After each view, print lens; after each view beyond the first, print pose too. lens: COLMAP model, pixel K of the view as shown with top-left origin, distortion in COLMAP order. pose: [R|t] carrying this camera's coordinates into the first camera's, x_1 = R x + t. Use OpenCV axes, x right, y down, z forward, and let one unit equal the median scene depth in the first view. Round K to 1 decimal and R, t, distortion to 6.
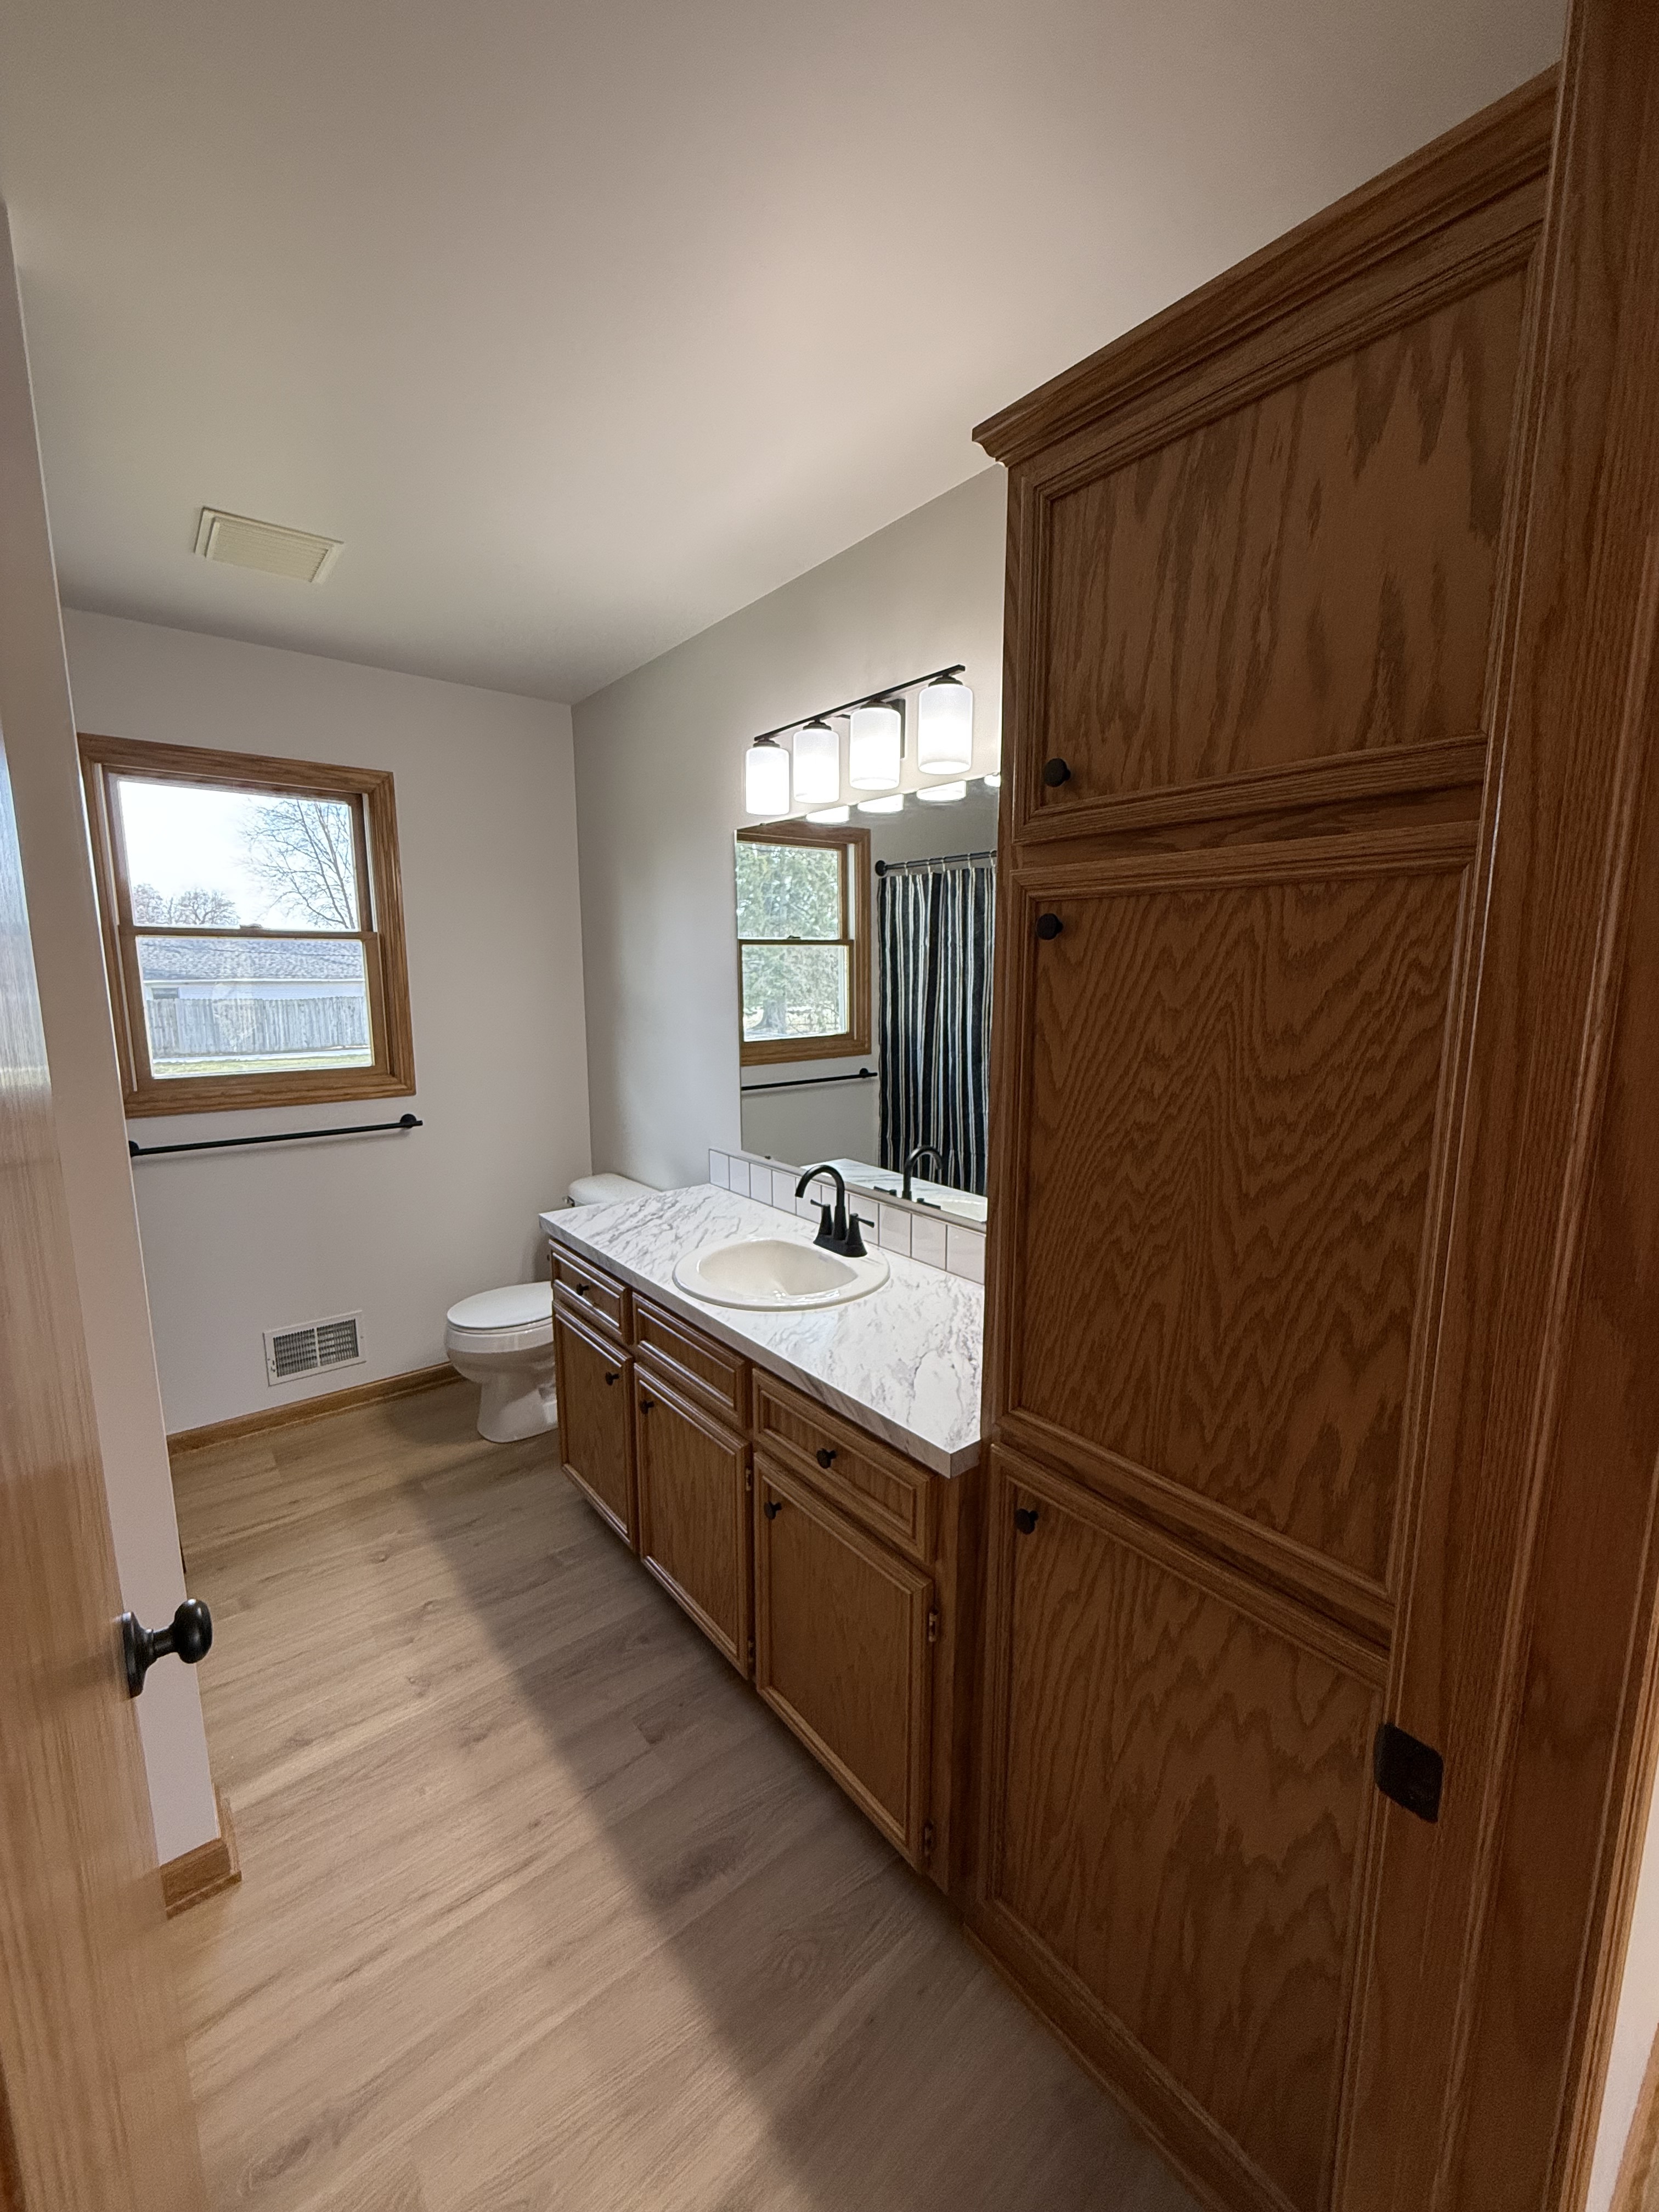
lens RADIAL K [[884.6, 0, 838.2], [0, 884.6, 1099.3], [0, 0, 1]] dist [0.003402, 0.000128]
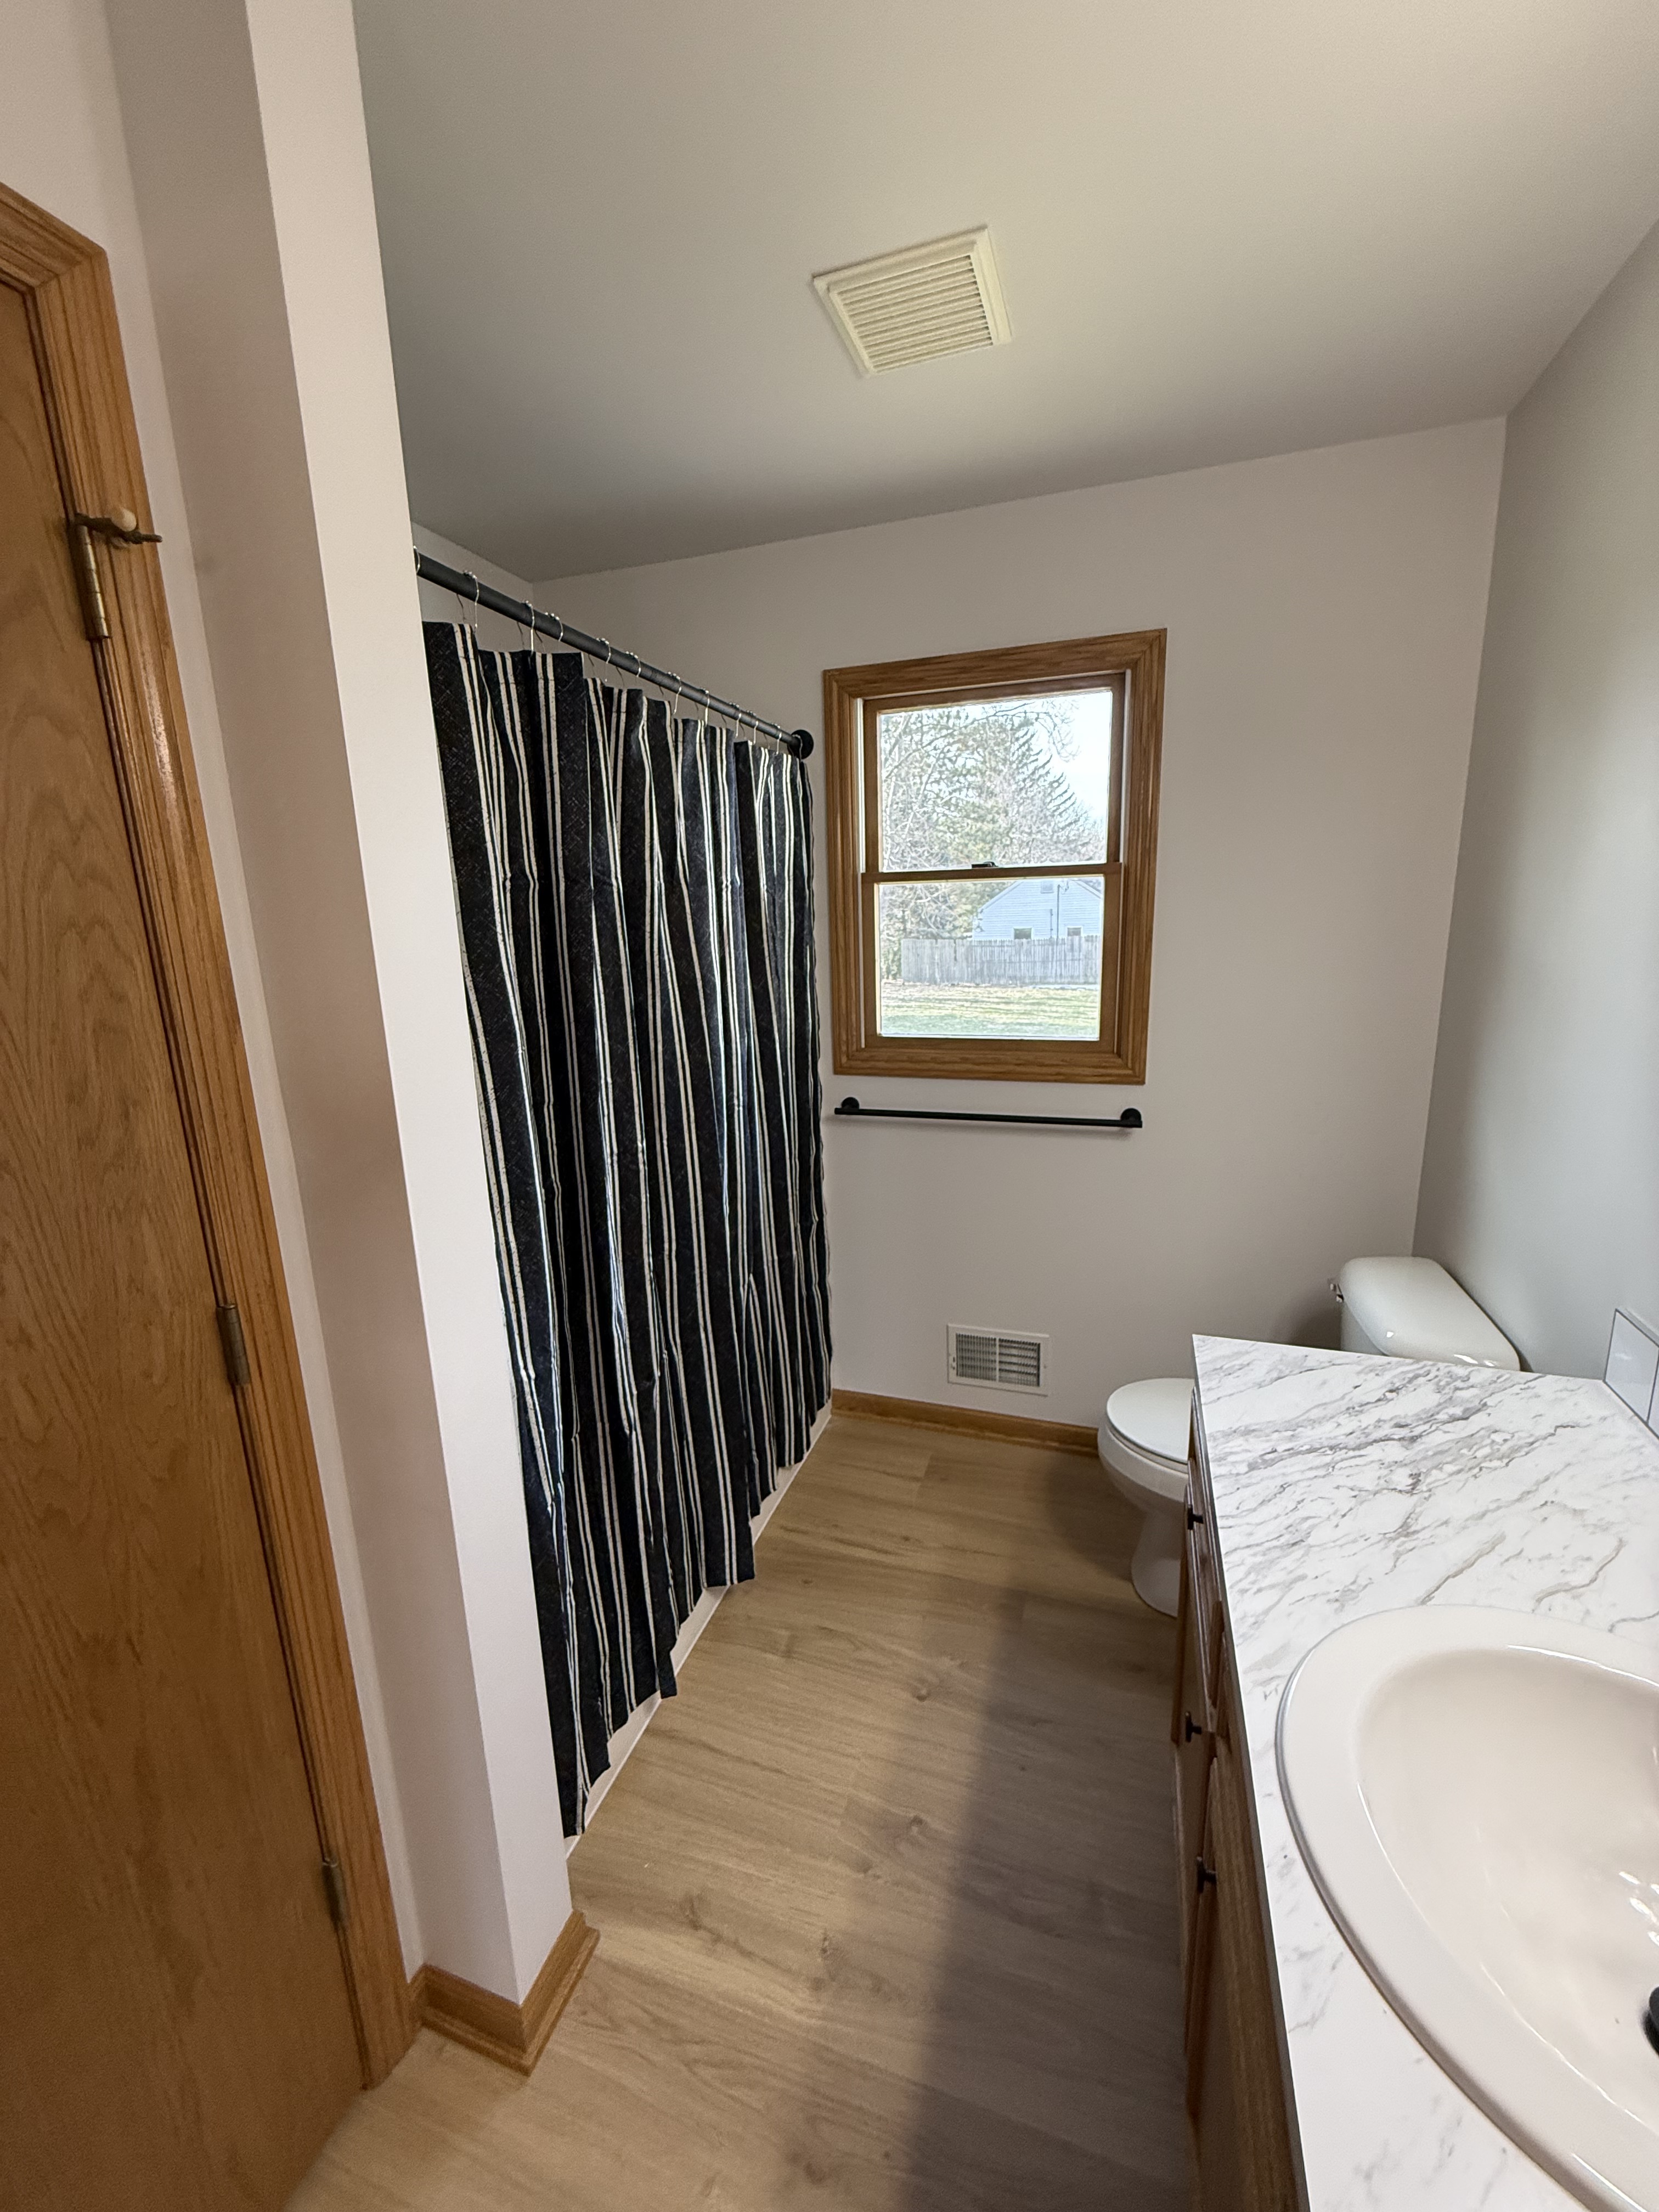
lens RADIAL K [[884.6, 0, 831.4], [0, 884.6, 1107.0], [0, 0, 1]] dist [0.003402, 0.000128]
pose [[0.536572, 0.165886, -0.827389, -0.004980], [-0.102055, 0.986047, 0.131512, -0.067453], [0.837661, 0.013873, 0.546015, 0.445376]]
